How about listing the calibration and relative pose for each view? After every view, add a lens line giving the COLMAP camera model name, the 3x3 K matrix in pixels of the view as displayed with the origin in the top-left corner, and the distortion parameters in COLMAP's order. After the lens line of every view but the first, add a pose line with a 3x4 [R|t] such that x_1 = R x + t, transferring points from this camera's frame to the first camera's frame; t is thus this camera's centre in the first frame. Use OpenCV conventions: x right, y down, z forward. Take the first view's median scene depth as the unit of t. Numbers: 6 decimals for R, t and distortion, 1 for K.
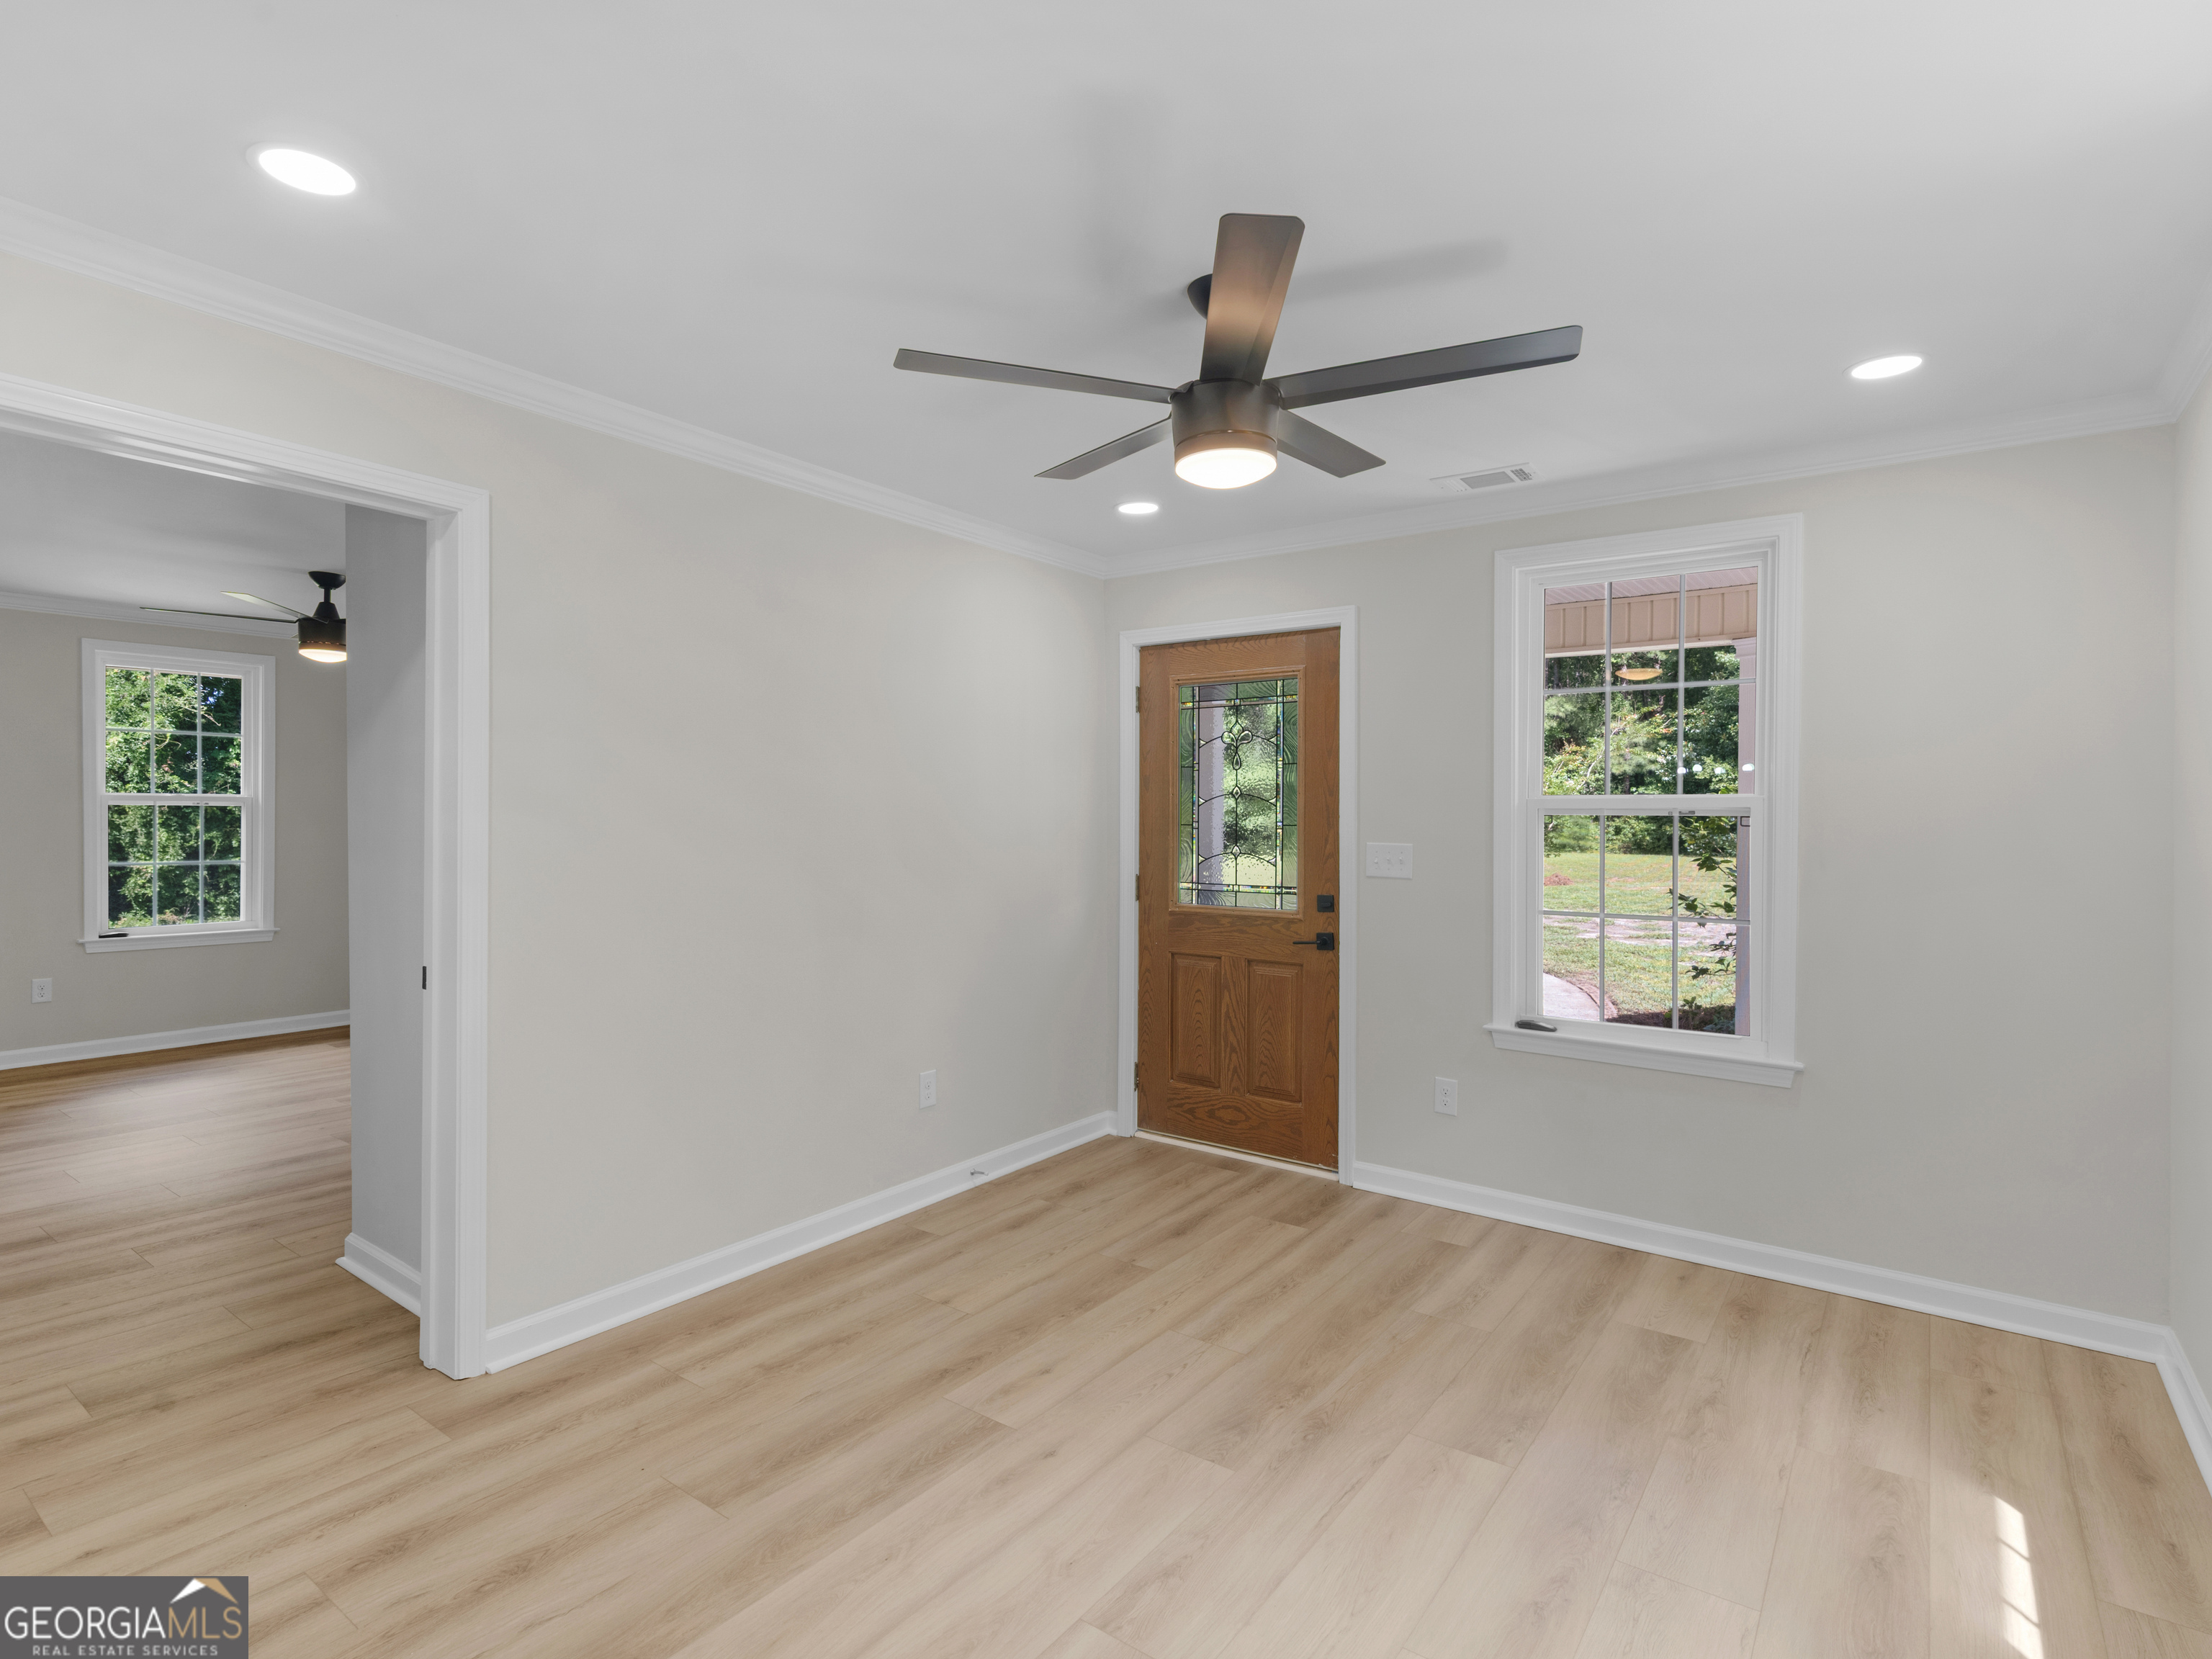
lens RADIAL K [[1164.5, 0, 1065.7], [0, 1164.5, 827.5], [0, 0, 1]] dist [0.000287, -0.000330]
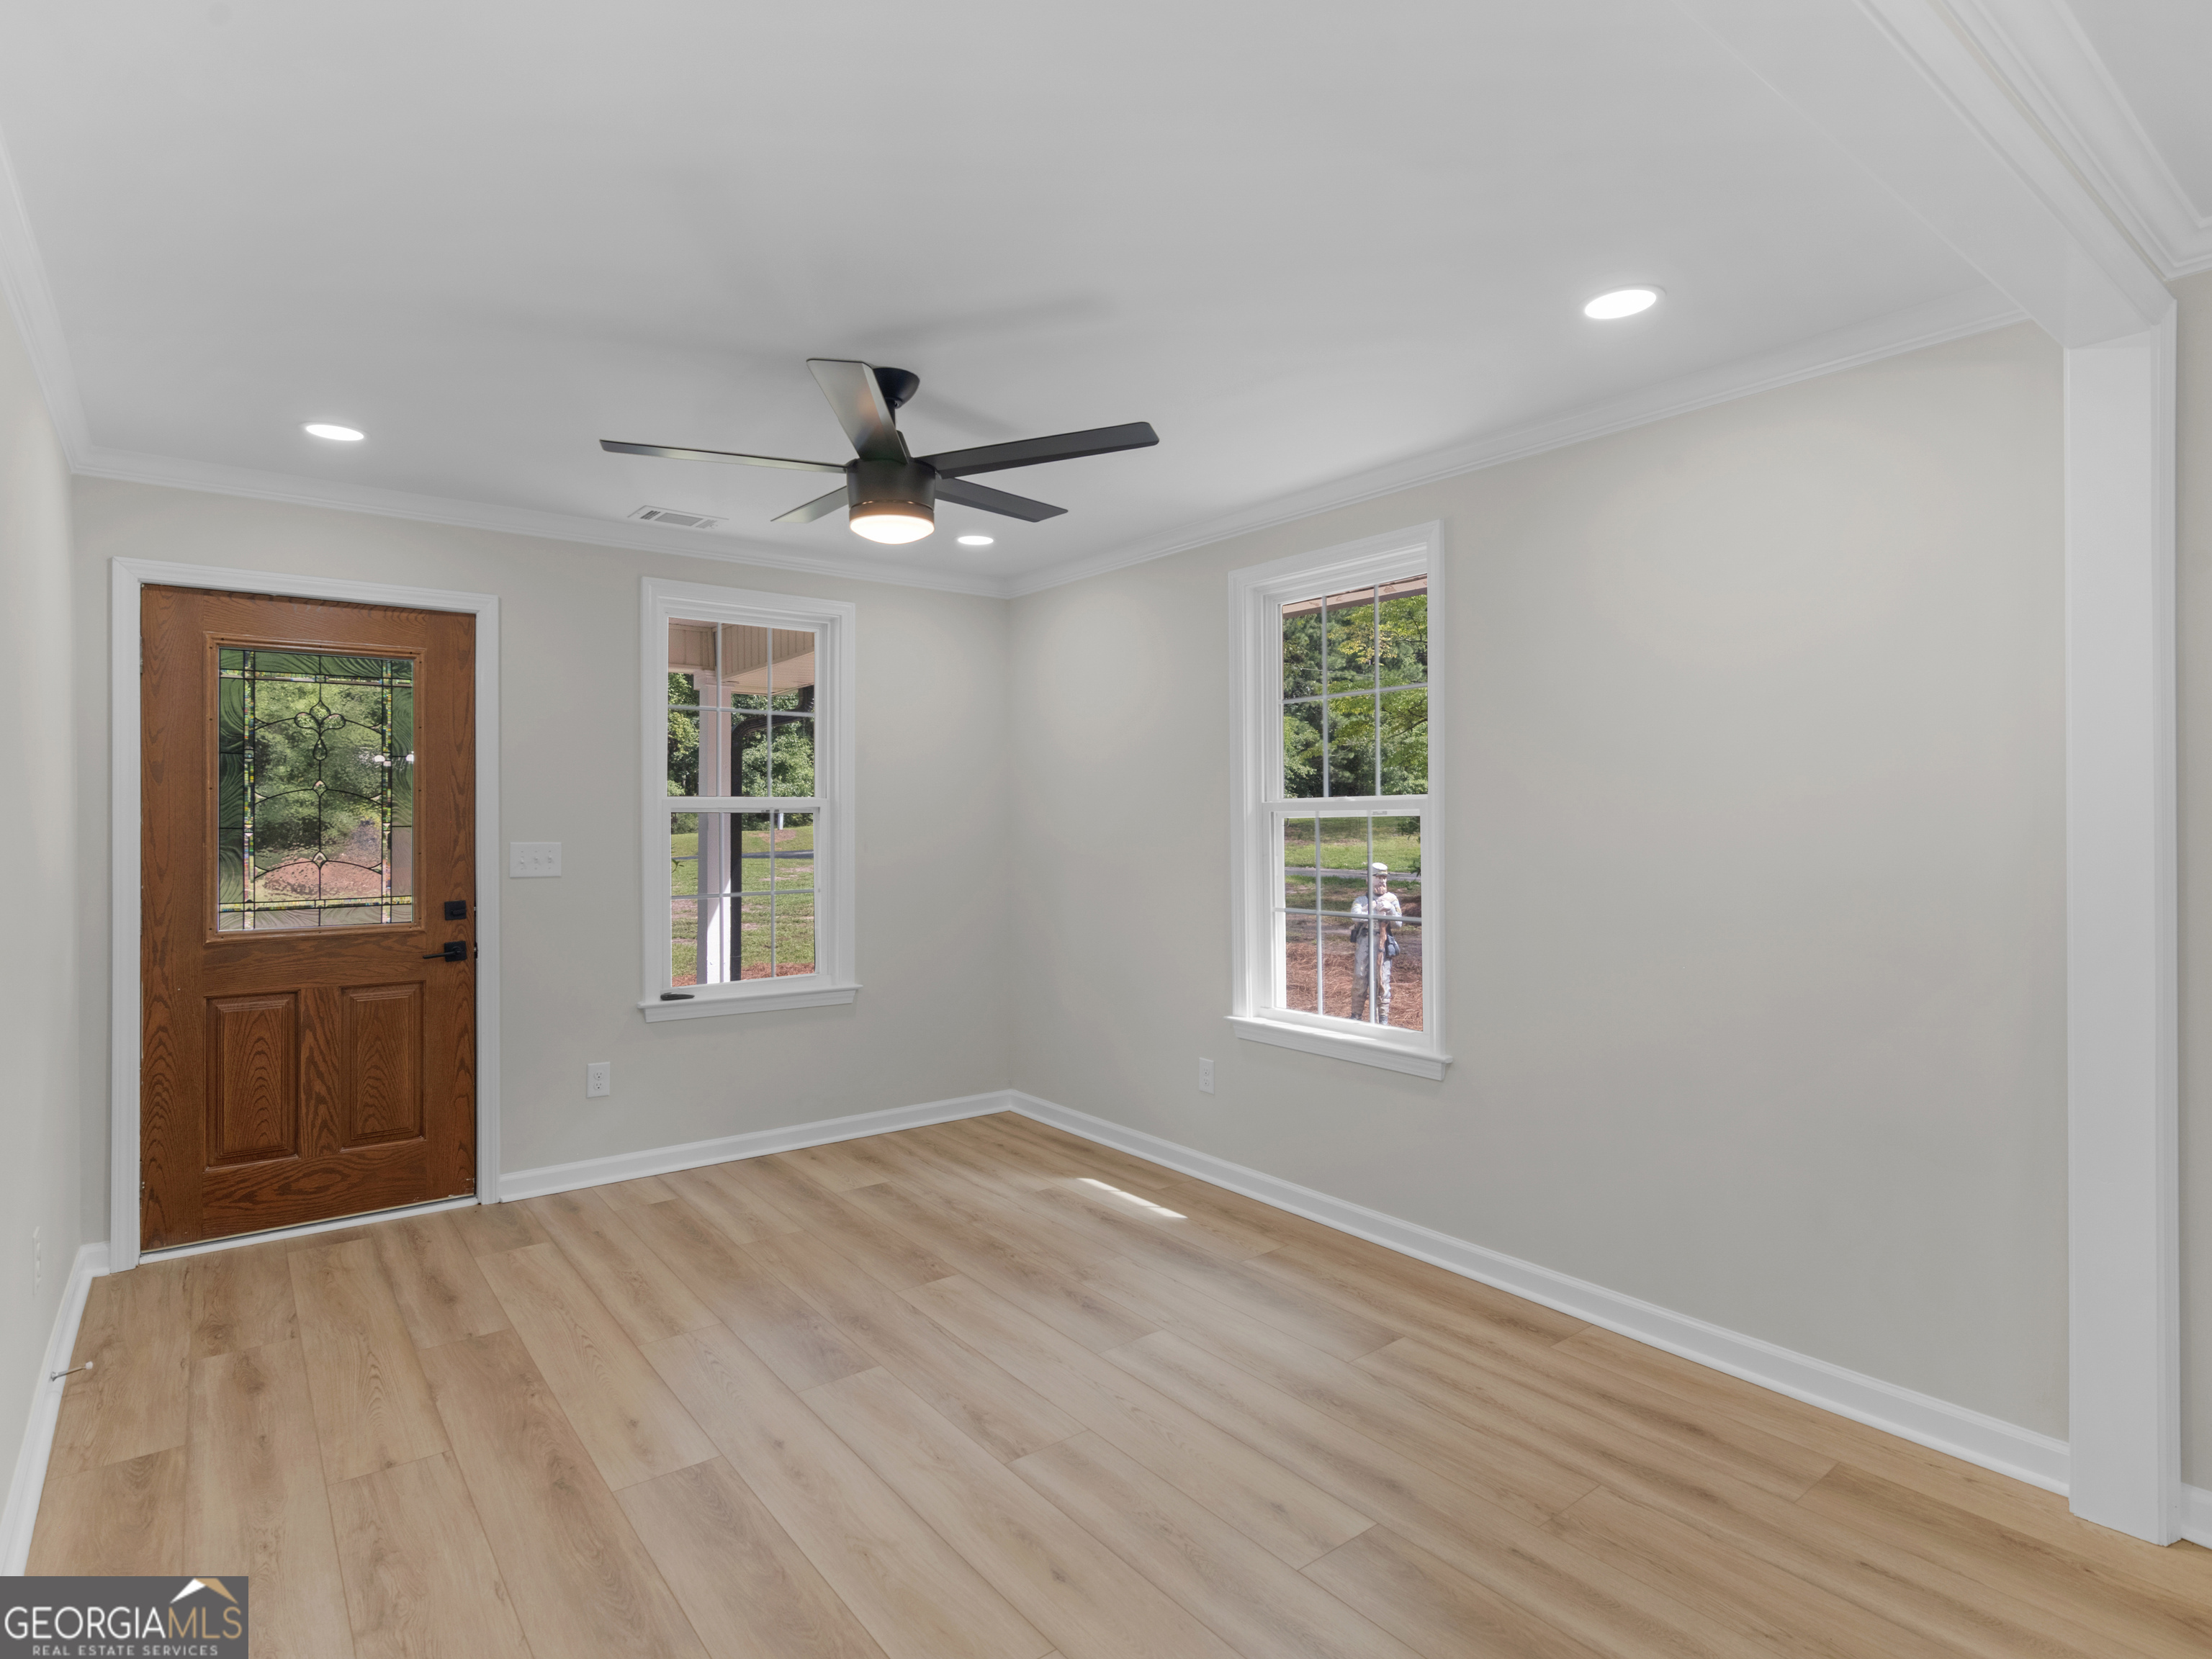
lens RADIAL K [[1153.6, 0, 1111.9], [0, 1153.6, 807.0], [0, 0, 1]] dist [0.002100, -0.000313]
pose [[0.244609, -0.001261, 0.969621, -0.548910], [0.013173, 0.999911, -0.002022, -0.008138], [-0.969532, 0.013267, 0.244604, 0.274816]]
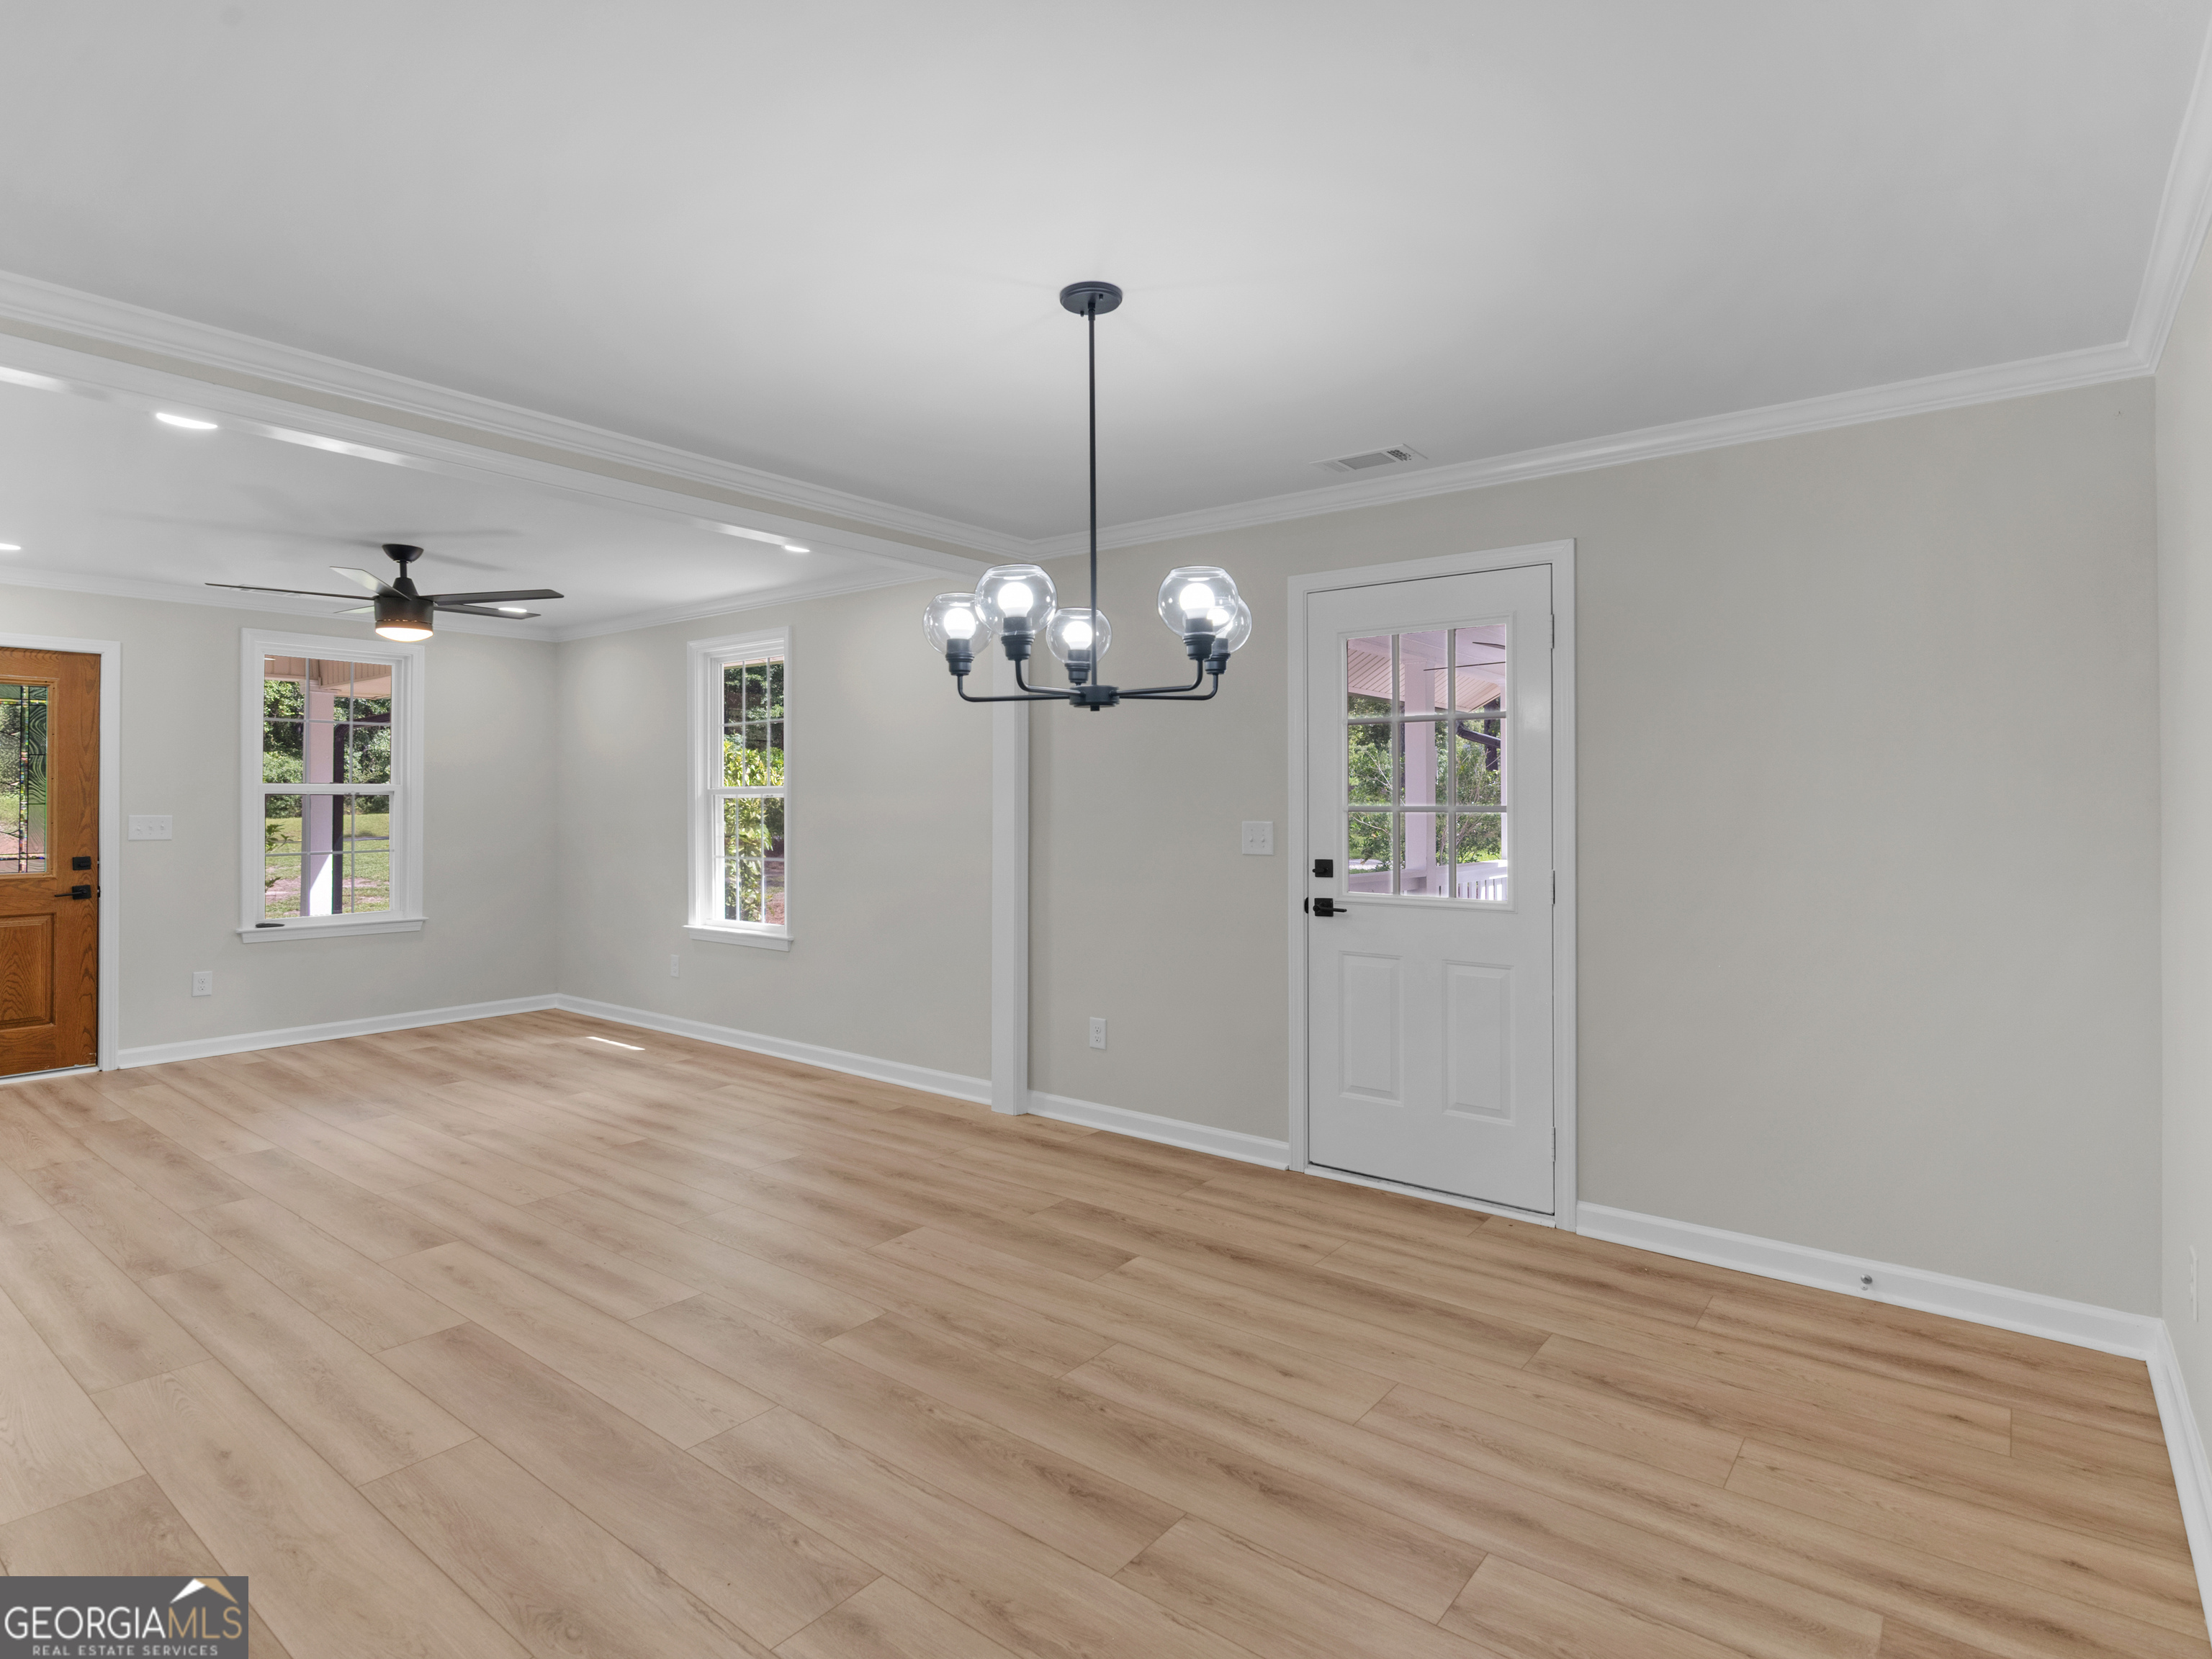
lens RADIAL K [[1130.2, 0, 1149.5], [0, 1130.2, 786.1], [0, 0, 1]] dist [0.010860, -0.001505]
pose [[-0.026222, 0.000980, 0.999656, -1.110584], [0.008461, 0.999964, -0.000758, -0.010440], [-0.999620, 0.008438, -0.026230, -0.169410]]
